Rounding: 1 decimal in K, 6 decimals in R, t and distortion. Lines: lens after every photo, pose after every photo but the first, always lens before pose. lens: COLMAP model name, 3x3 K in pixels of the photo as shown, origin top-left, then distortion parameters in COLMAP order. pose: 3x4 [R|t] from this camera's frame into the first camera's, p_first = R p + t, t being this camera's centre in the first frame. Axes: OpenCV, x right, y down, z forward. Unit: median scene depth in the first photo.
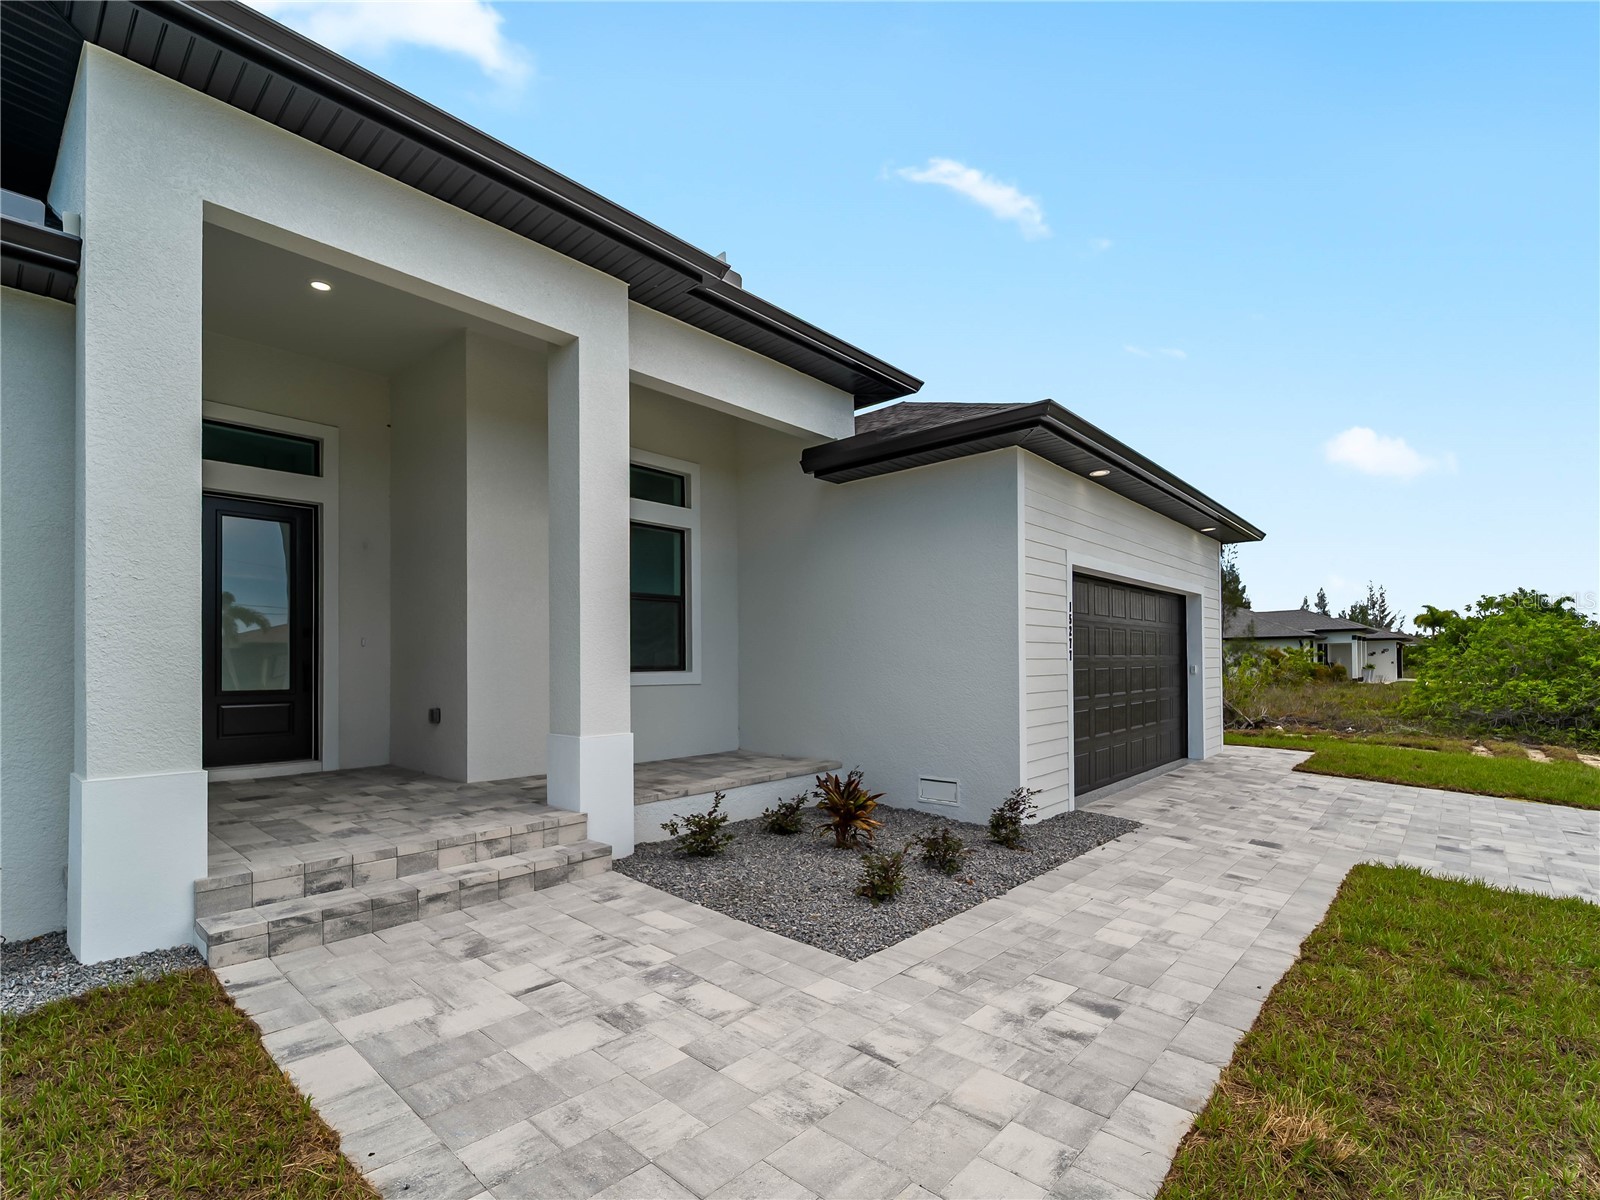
lens RADIAL K [[739.2, 0, 807.0], [0, 739.2, 650.5], [0, 0, 1]] dist [-0.002416, -0.001190]
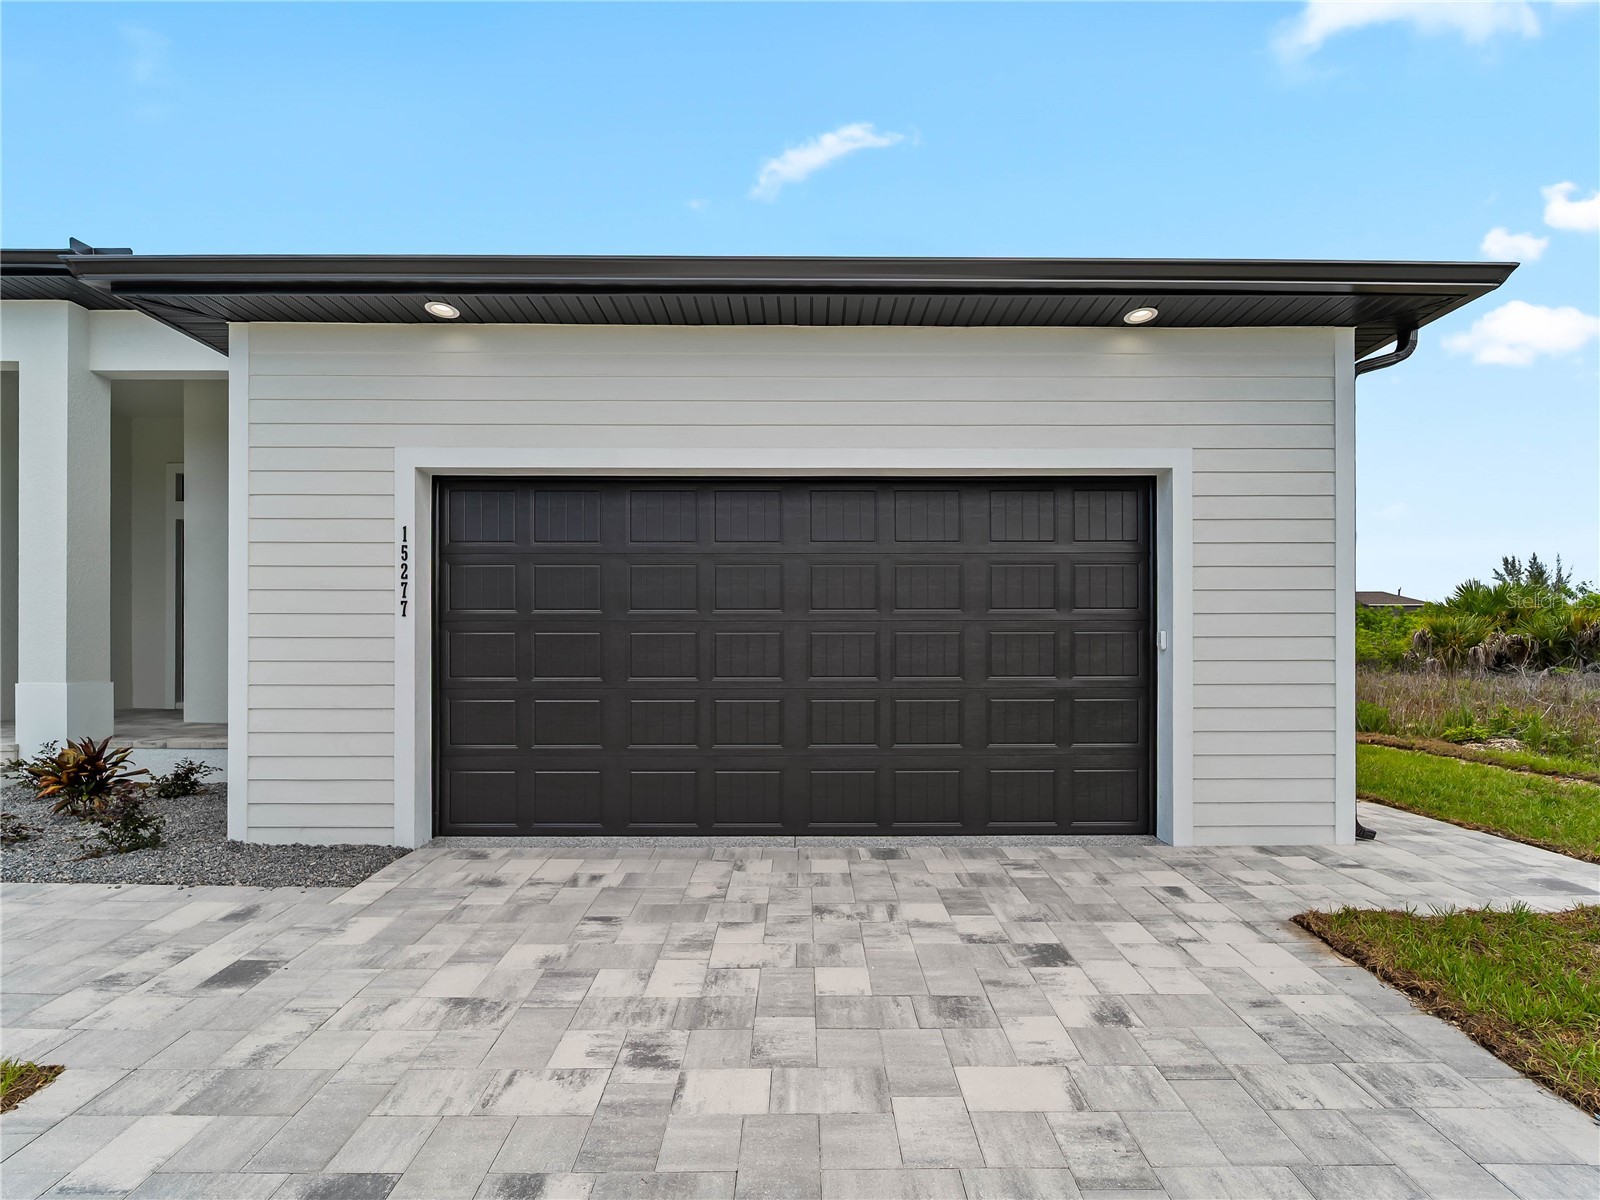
lens RADIAL K [[739.2, 0, 785.0], [0, 739.2, 645.3], [0, 0, 1]] dist [-0.002416, -0.001190]
pose [[0.666651, 0.002934, -0.745364, 1.282720], [0.008481, 0.999898, 0.011521, 0.041761], [0.745322, -0.014002, 0.666558, 0.984208]]
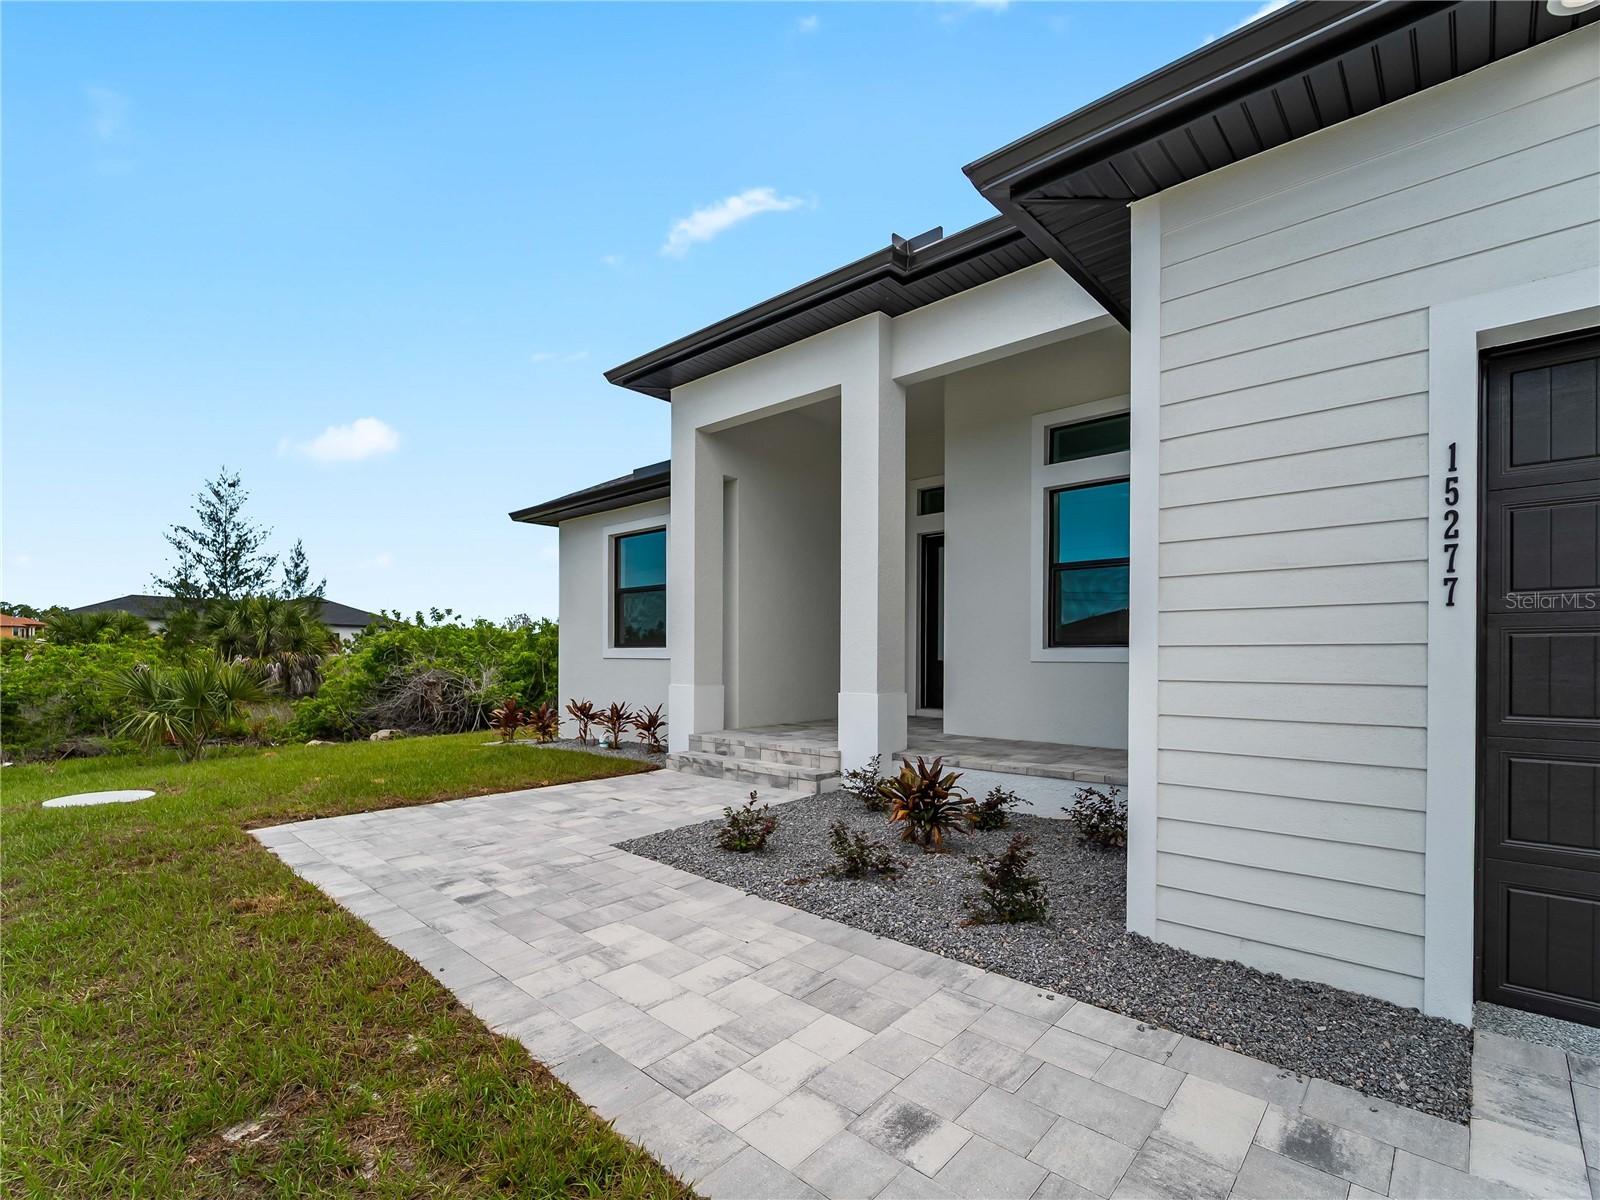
lens RADIAL K [[739.2, 0, 820.0], [0, 739.2, 656.5], [0, 0, 1]] dist [-0.002416, -0.001190]
pose [[0.004057, 0.005119, -0.999979, 0.862965], [0.012216, 0.999912, 0.005169, 0.039763], [0.999917, -0.012237, 0.003994, 0.830997]]
